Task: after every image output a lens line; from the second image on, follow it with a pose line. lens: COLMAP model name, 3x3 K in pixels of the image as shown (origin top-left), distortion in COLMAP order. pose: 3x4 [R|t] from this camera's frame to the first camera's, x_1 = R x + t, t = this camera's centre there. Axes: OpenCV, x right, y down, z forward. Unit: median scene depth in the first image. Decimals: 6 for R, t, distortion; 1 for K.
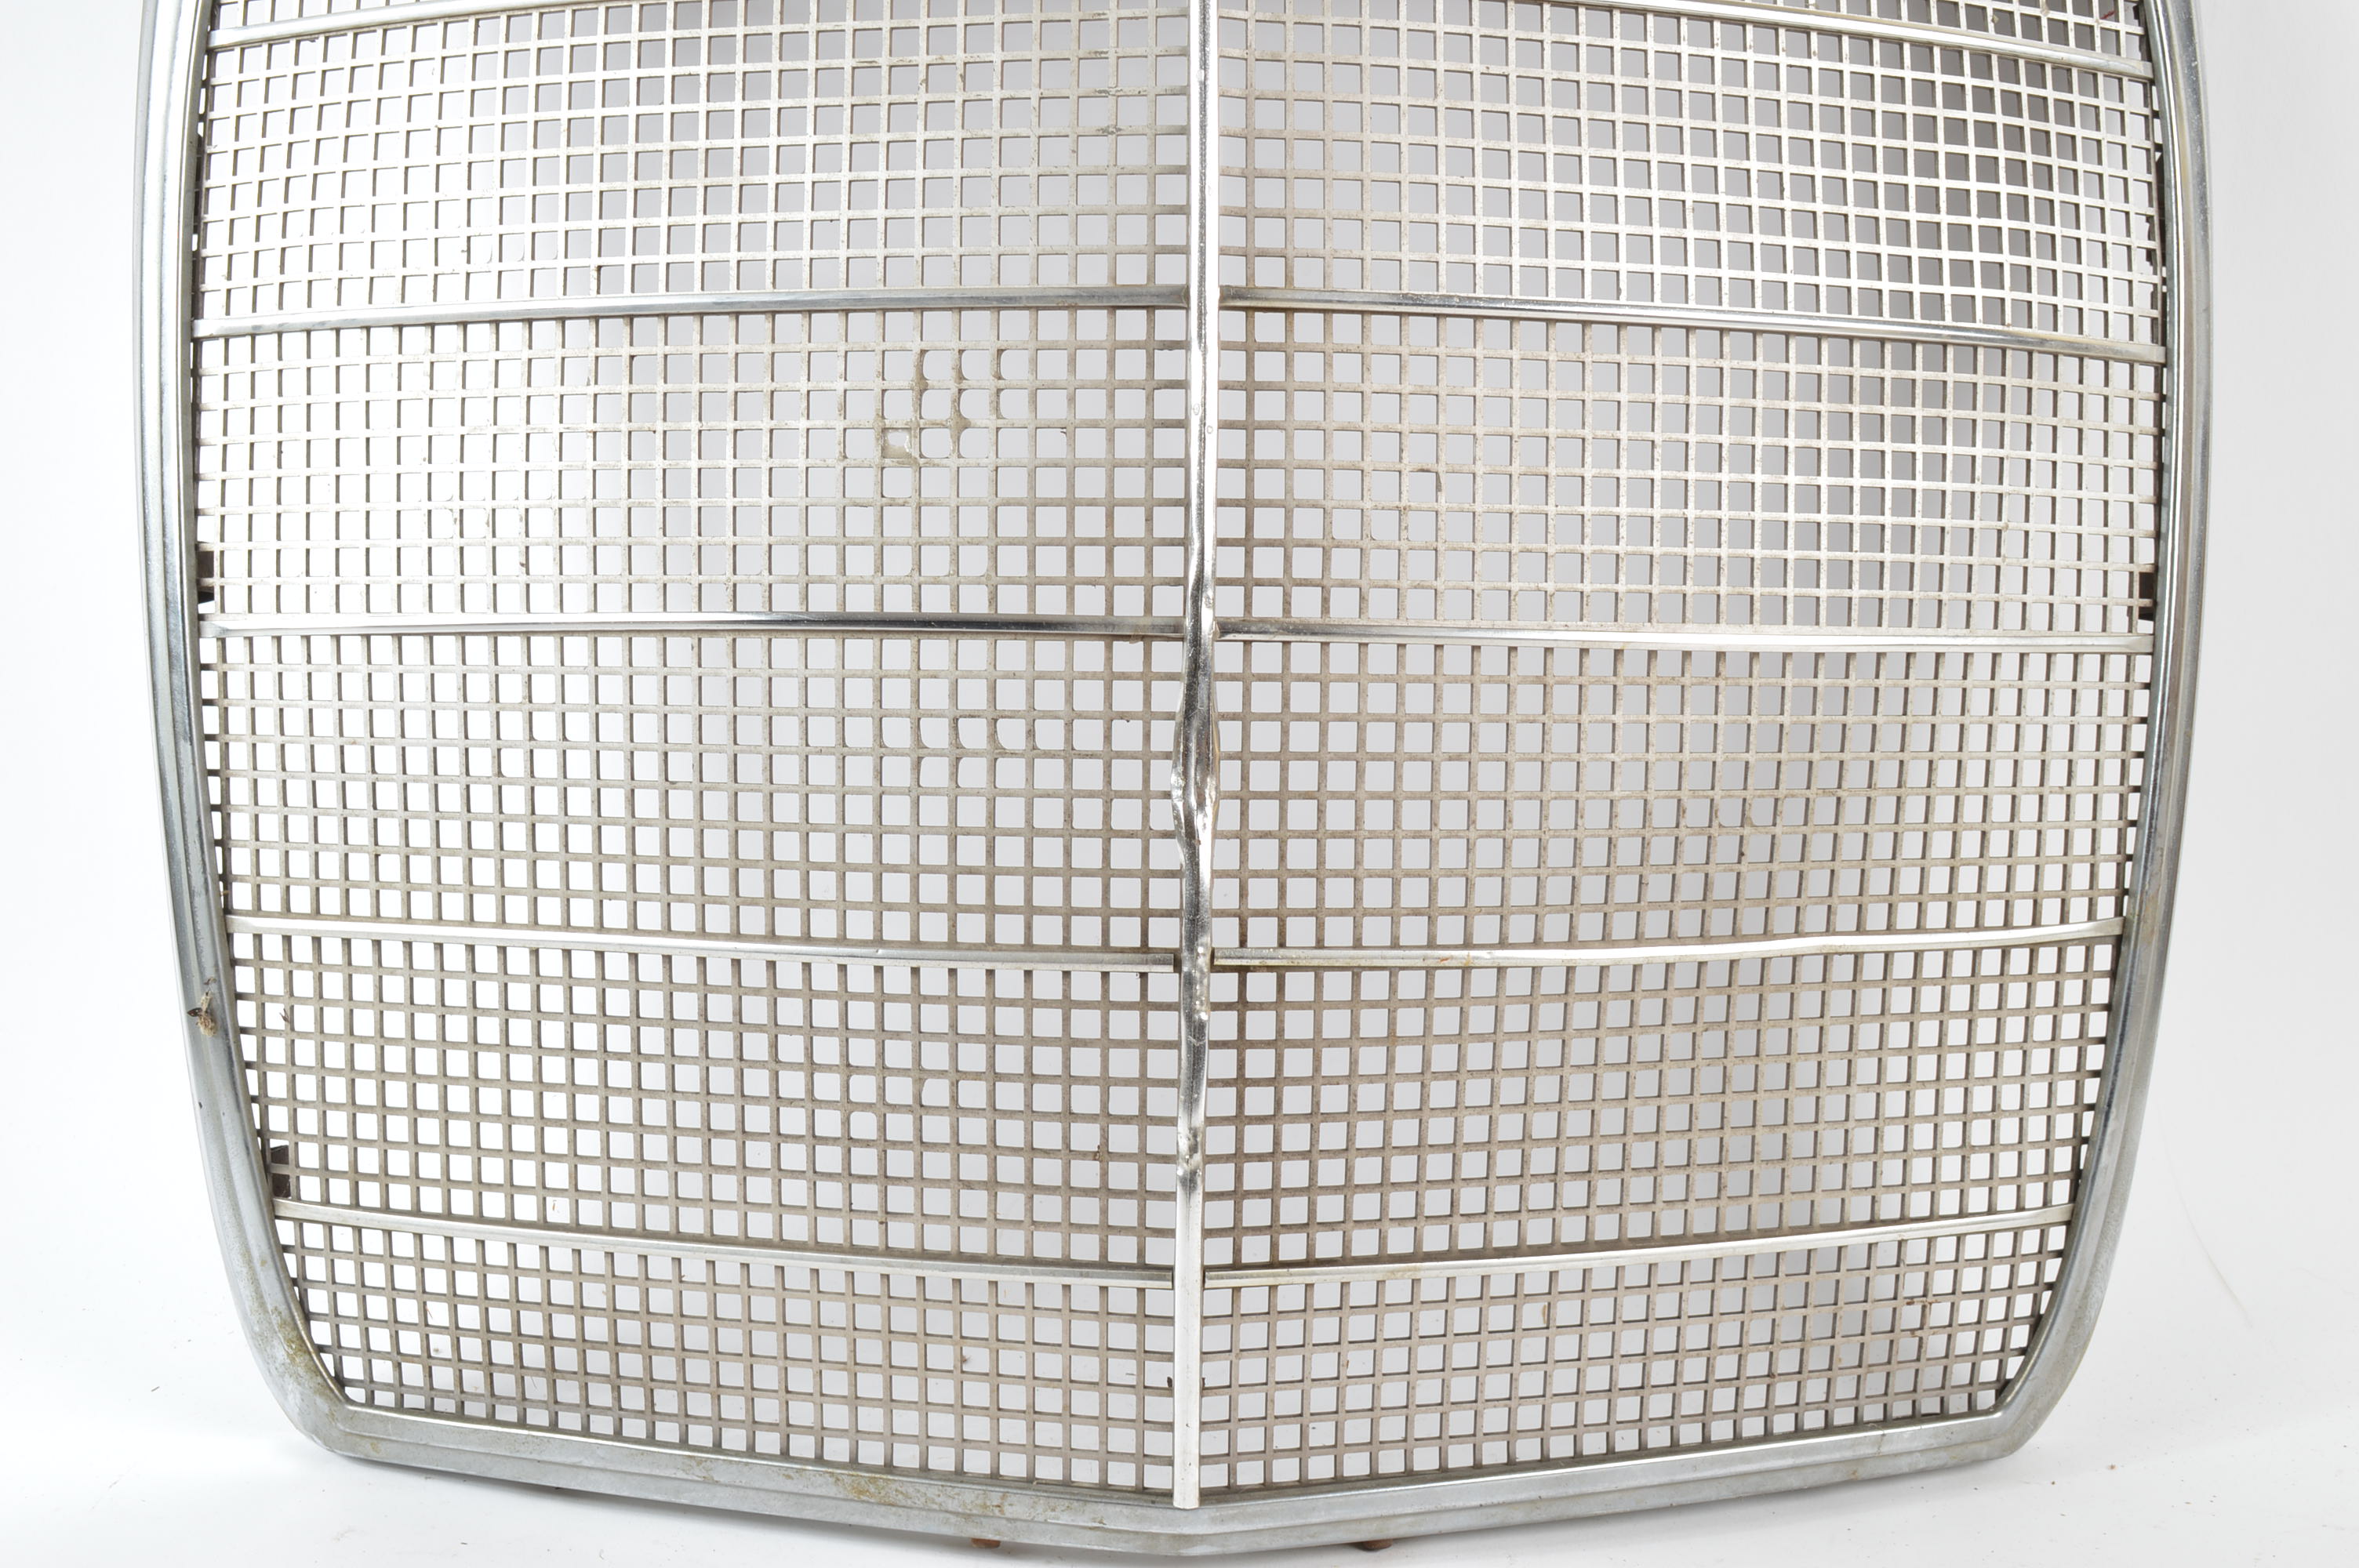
lens RADIAL K [[2534.6, 0, 1130.2], [0, 2534.6, 788.3], [0, 0, 1]] dist [-0.018961, -0.019128]
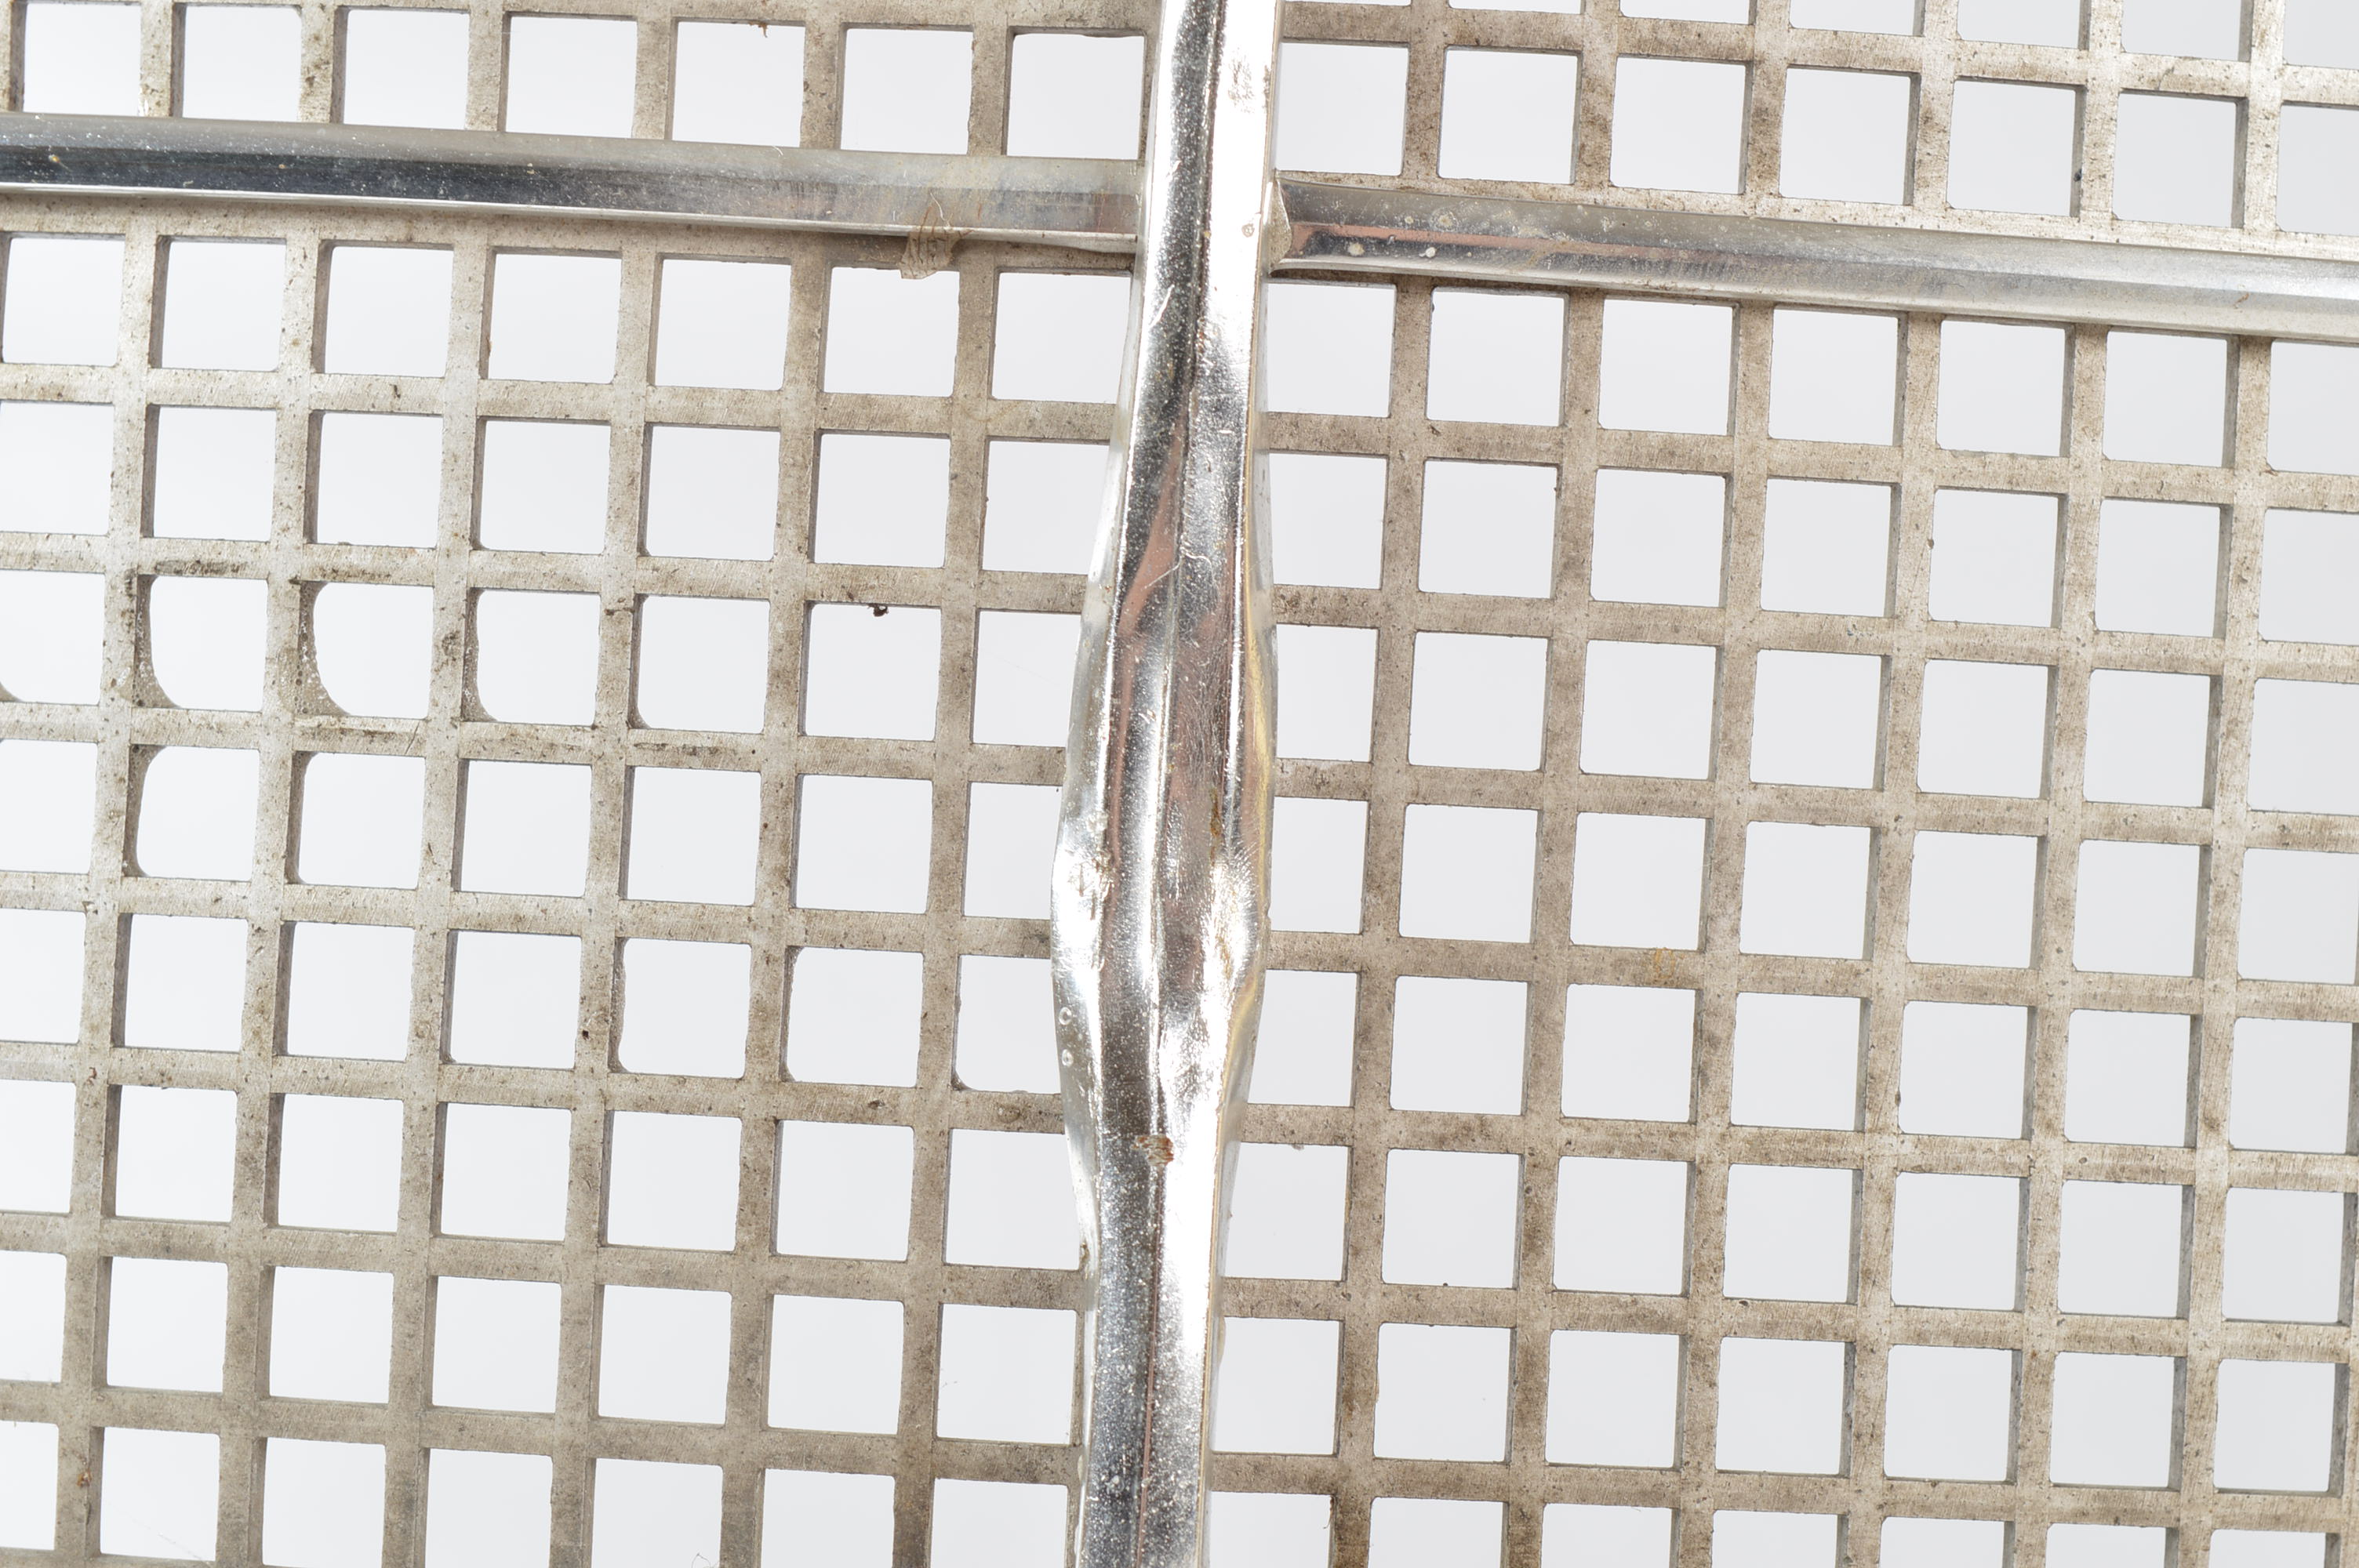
lens RADIAL K [[5408.4, 0, 1179.5], [0, 5408.4, 784.0], [0, 0, 1]] dist [0.074712, 0.302149]
pose [[0.998997, 0.038934, -0.022121, 0.036551], [-0.040591, 0.995954, -0.080177, 0.026389], [0.018909, 0.080994, 0.996535, 0.499503]]
